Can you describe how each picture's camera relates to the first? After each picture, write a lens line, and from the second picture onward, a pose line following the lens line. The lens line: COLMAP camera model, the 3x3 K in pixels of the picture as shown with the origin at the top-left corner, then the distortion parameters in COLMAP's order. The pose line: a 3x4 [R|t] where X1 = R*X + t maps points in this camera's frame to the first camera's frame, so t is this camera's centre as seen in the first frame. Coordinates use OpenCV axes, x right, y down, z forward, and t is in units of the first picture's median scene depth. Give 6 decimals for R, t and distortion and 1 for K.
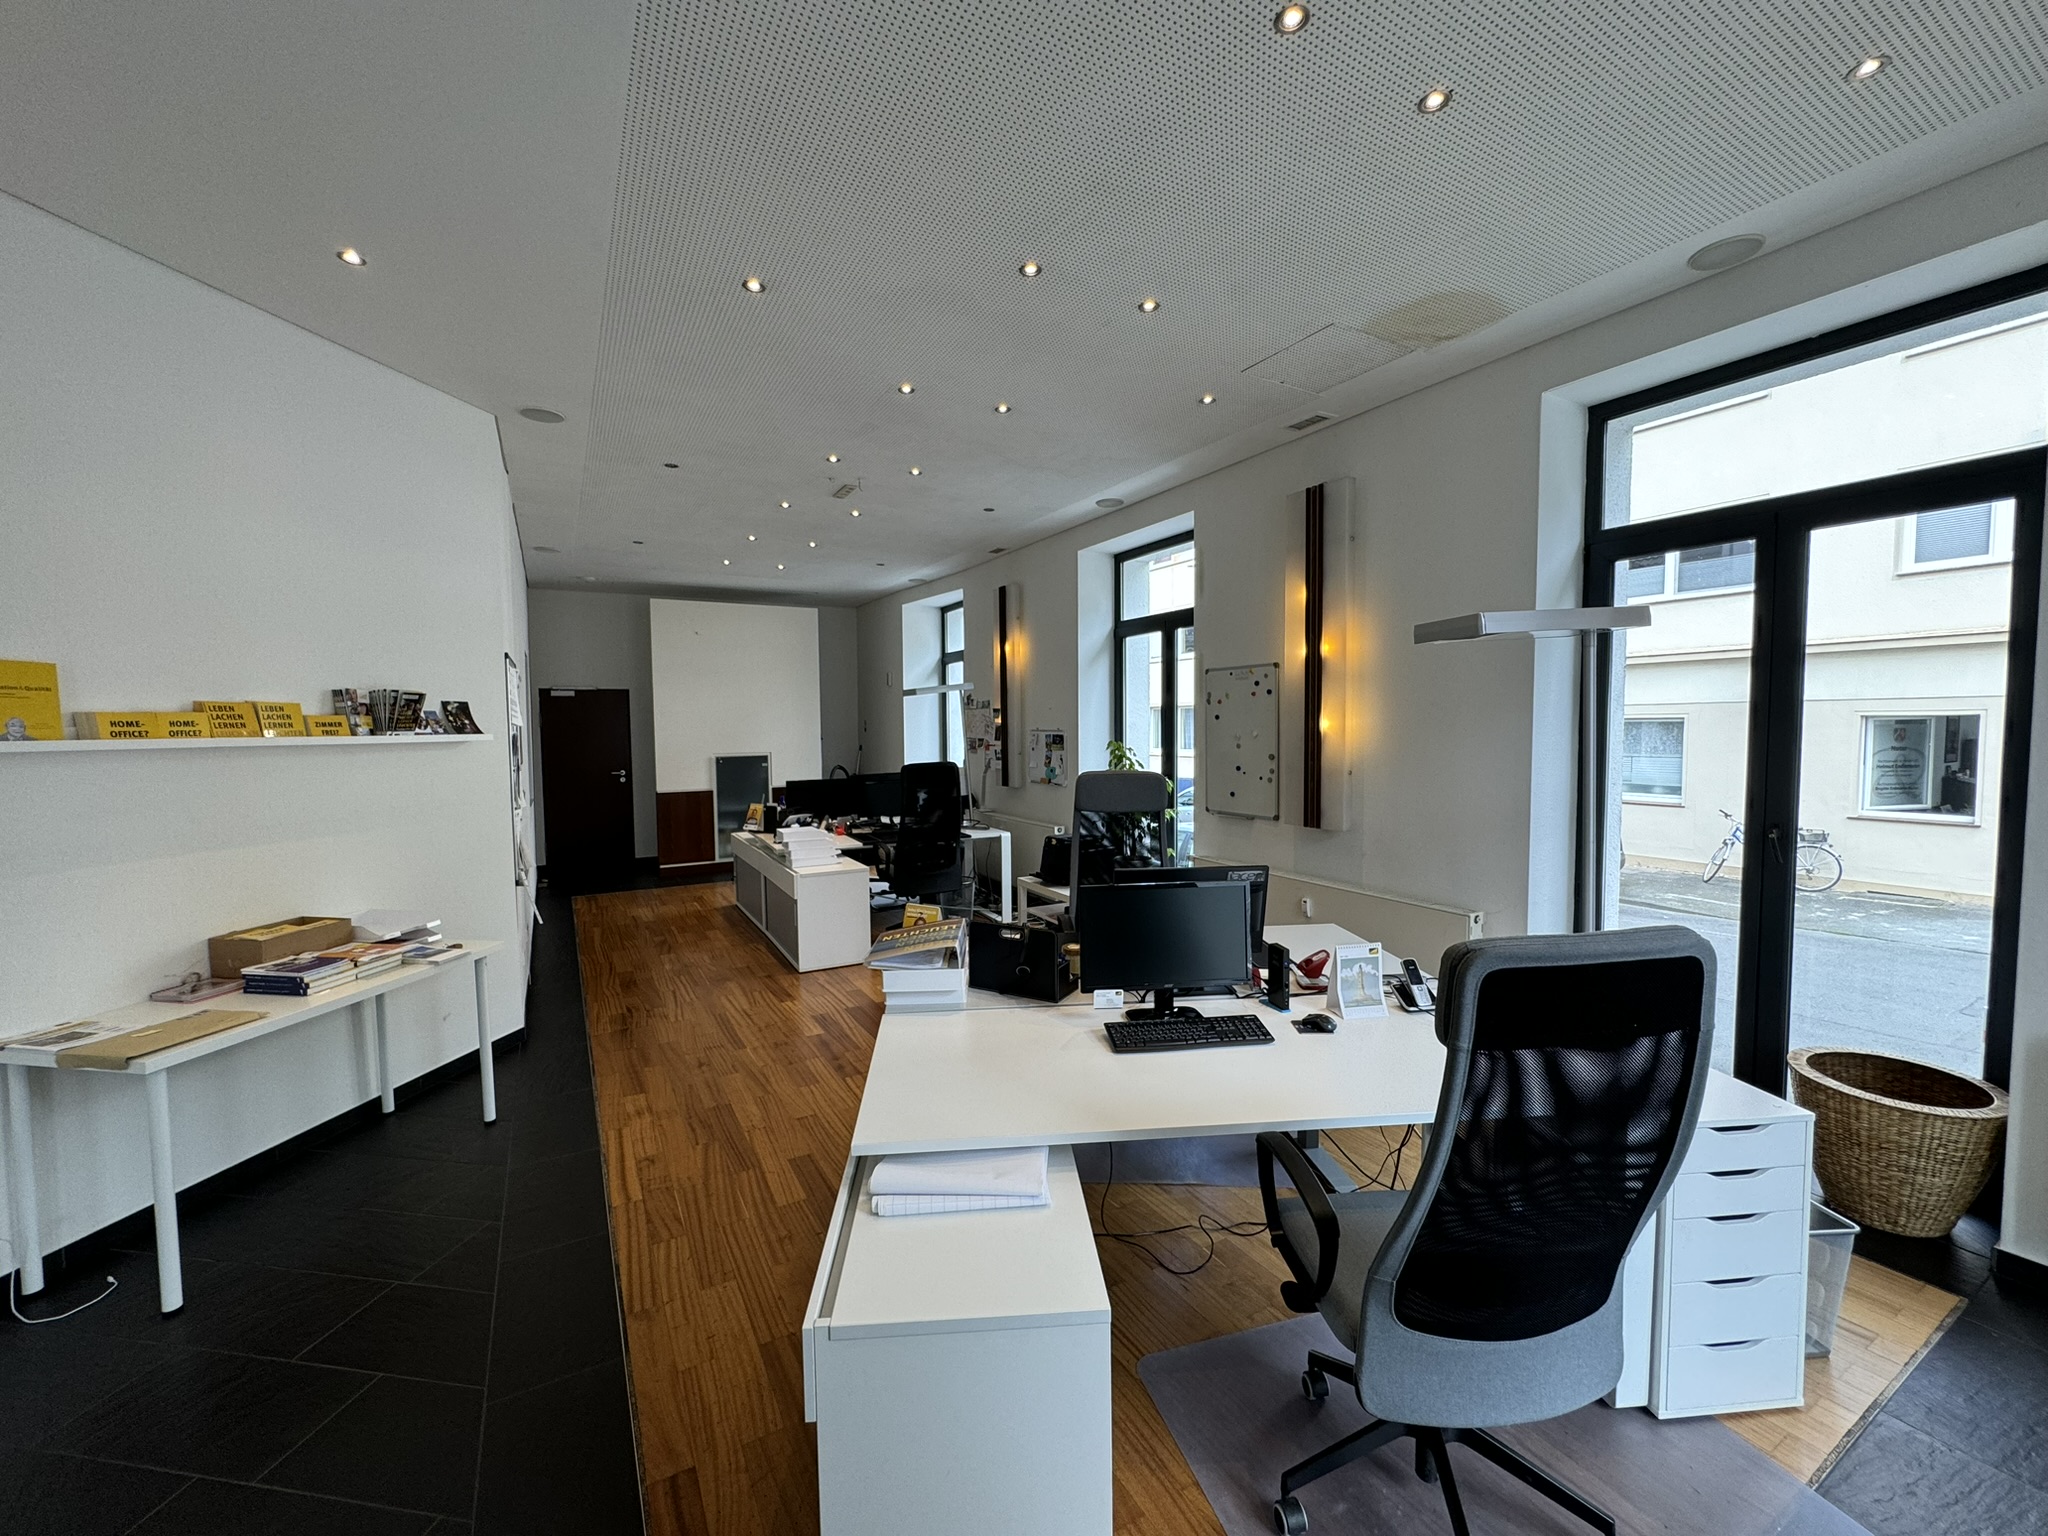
lens RADIAL K [[830.4, 0, 1050.4], [0, 830.4, 767.7], [0, 0, 1]] dist [-0.001423, -0.000090]
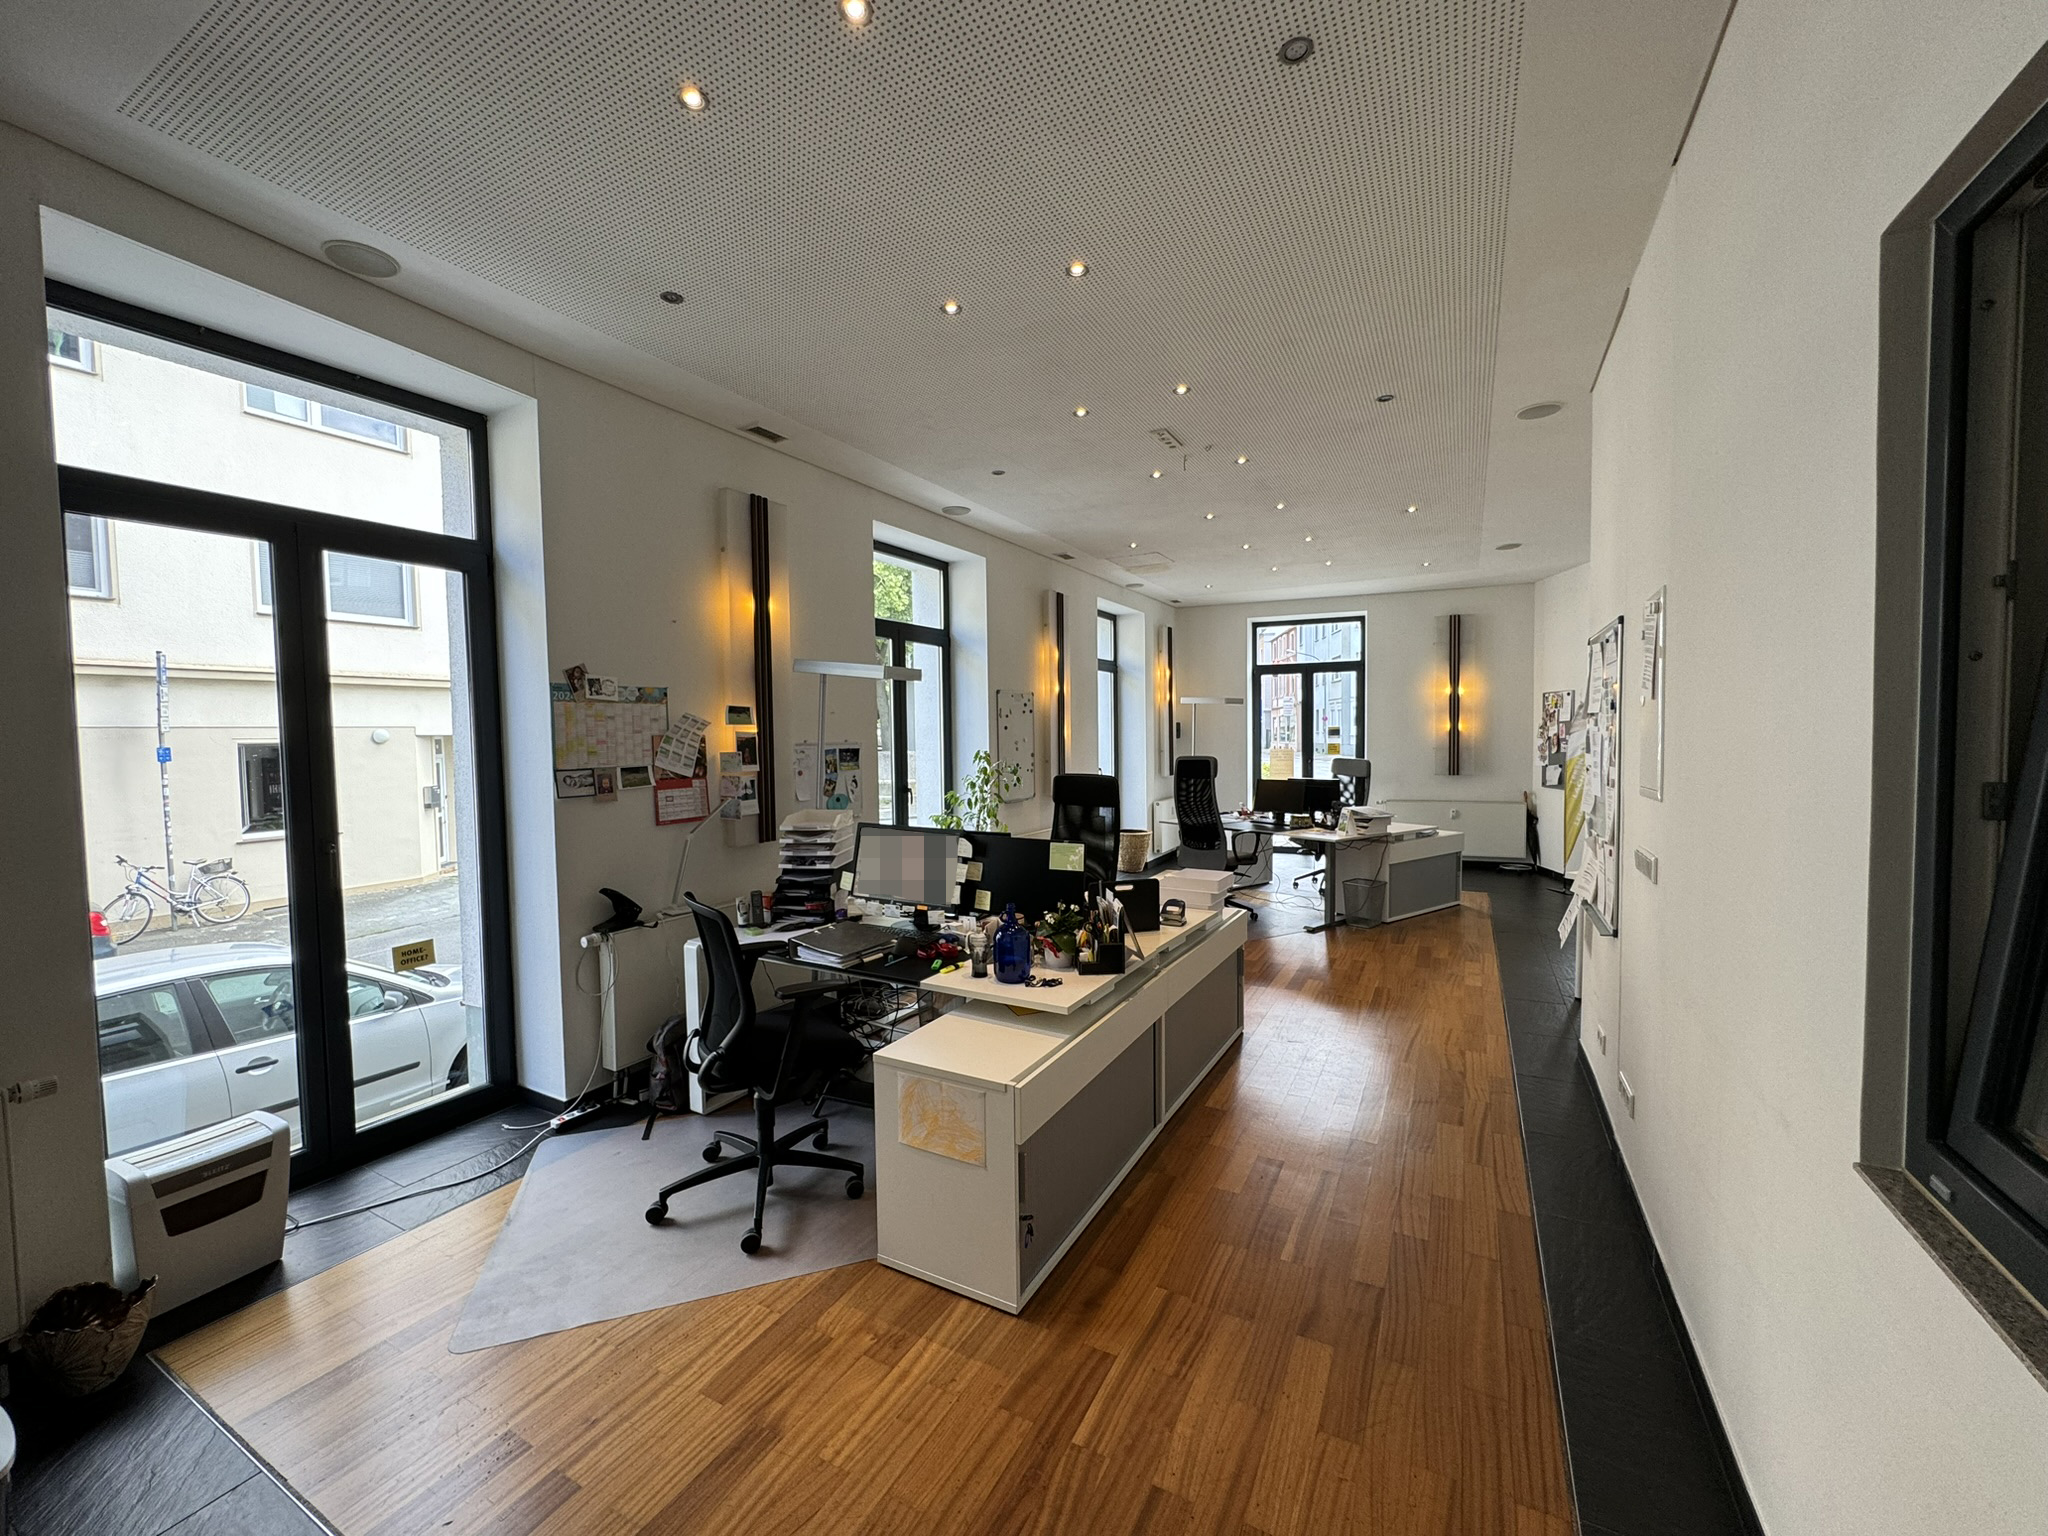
lens RADIAL K [[830.4, 0, 1050.4], [0, 830.4, 767.7], [0, 0, 1]] dist [-0.001423, -0.000090]
pose [[-0.537035, -0.023703, 0.843227, -0.466947], [0.059427, 0.996059, 0.065847, -0.040010], [-0.841464, 0.085473, -0.533509, 0.824403]]
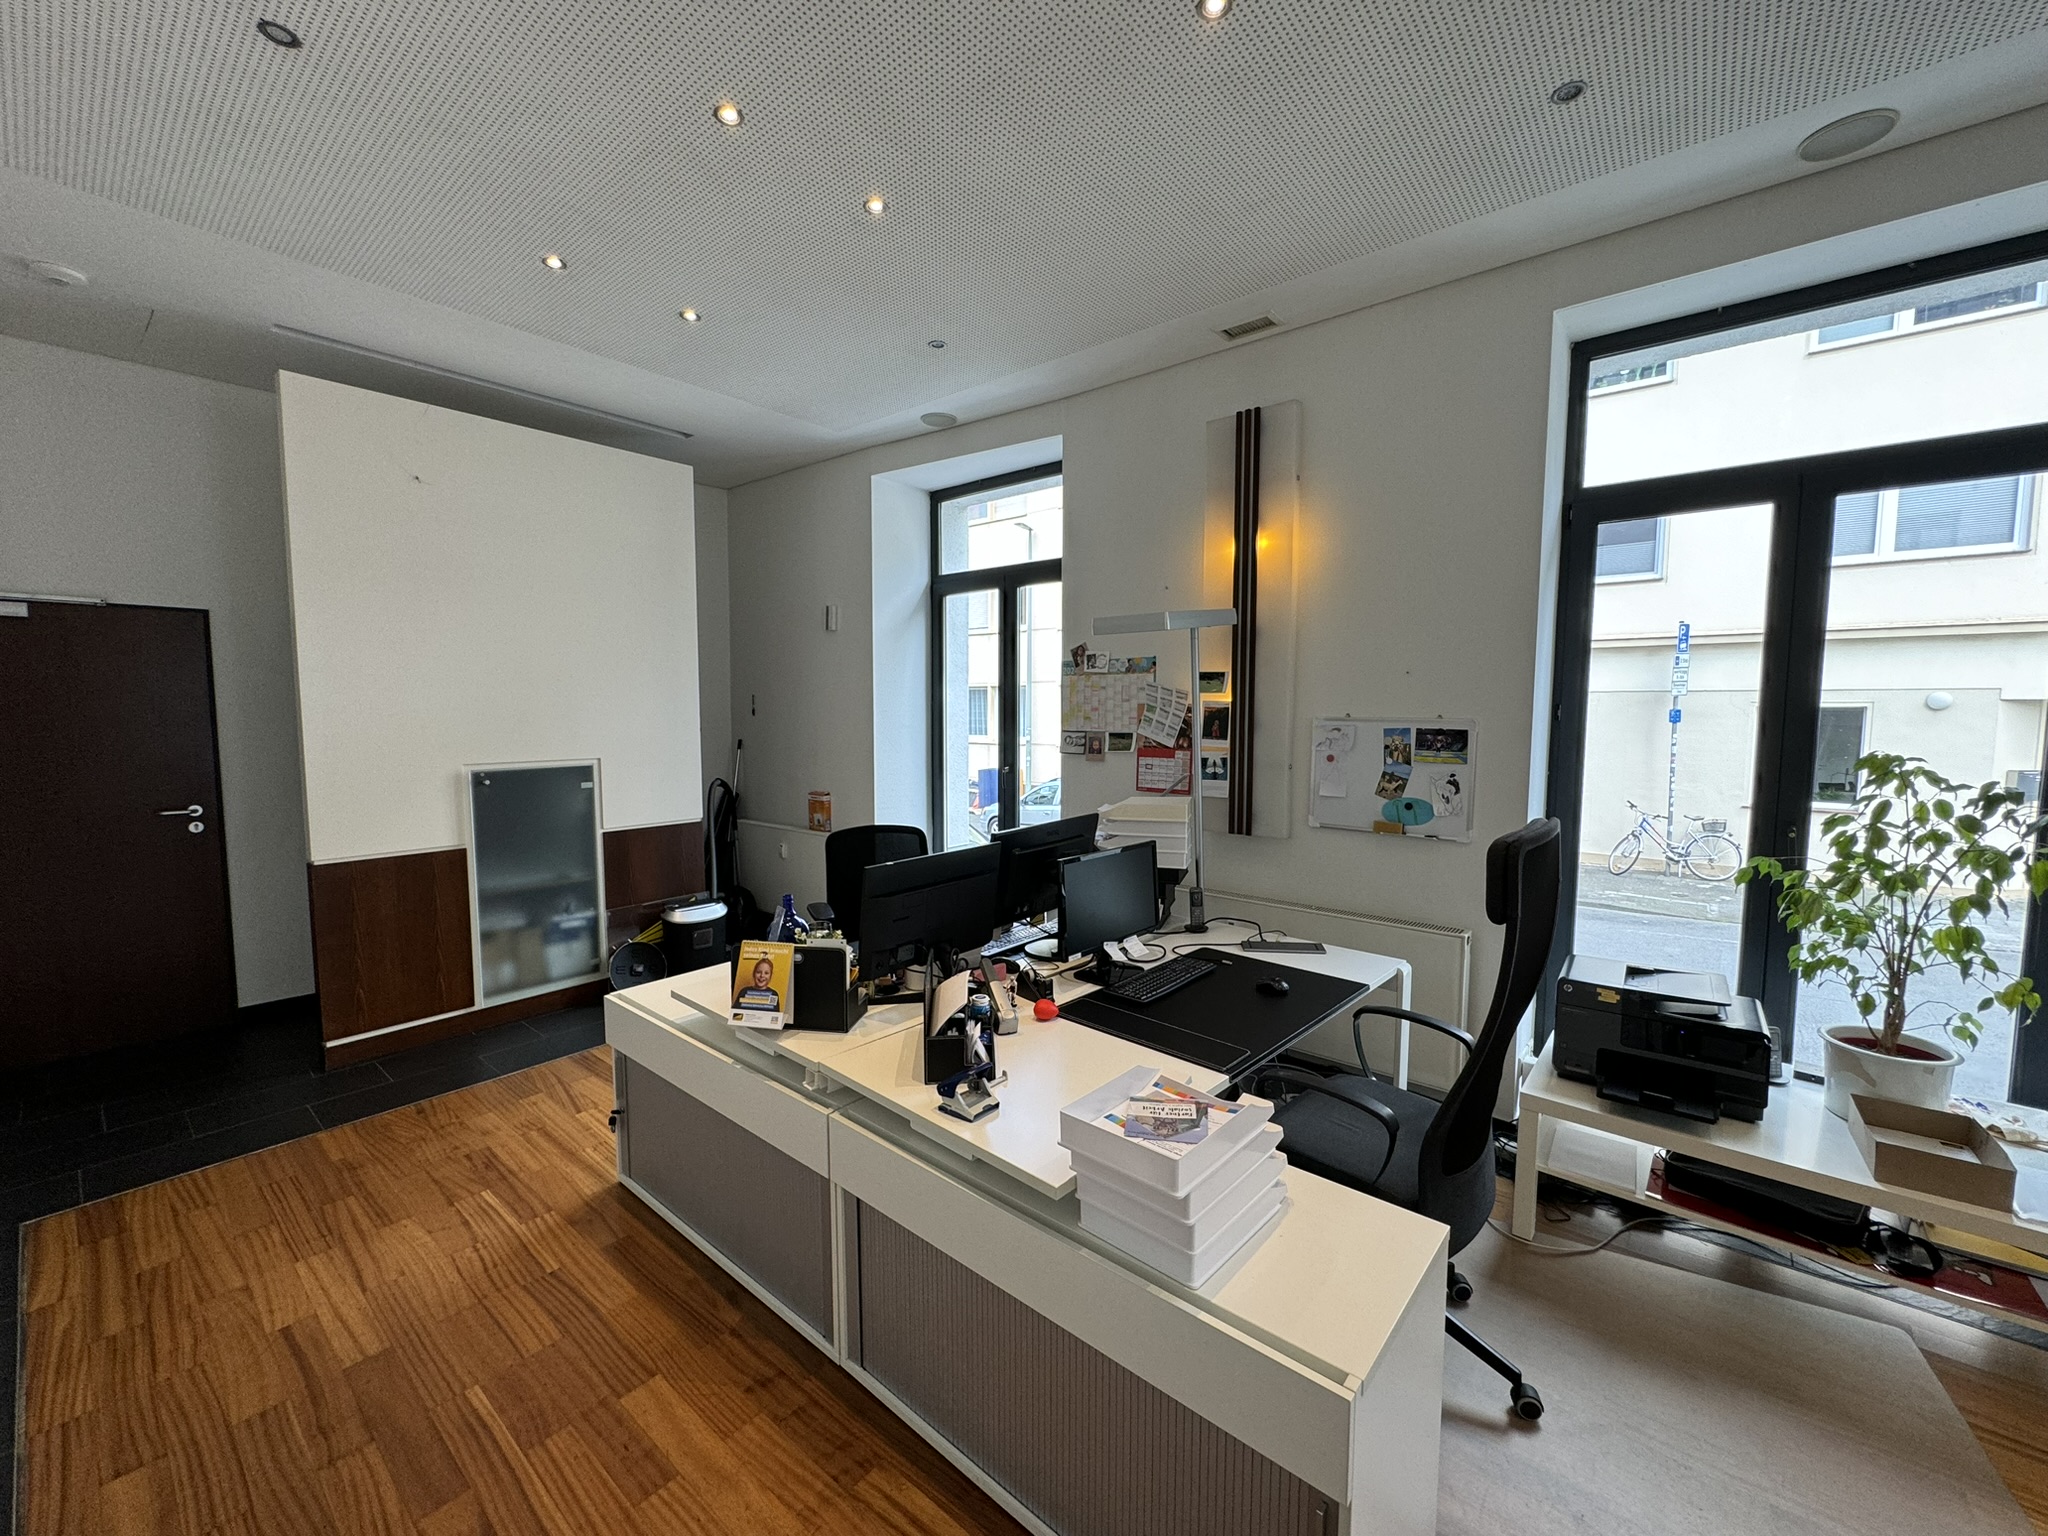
lens RADIAL K [[840.3, 0, 1019.5], [0, 840.3, 775.9], [0, 0, 1]] dist [0.004420, 0.000474]
pose [[0.943967, -0.019918, 0.329438, -0.241422], [0.008646, 0.999327, 0.035646, -0.021539], [-0.329926, -0.030800, 0.943504, 0.423762]]
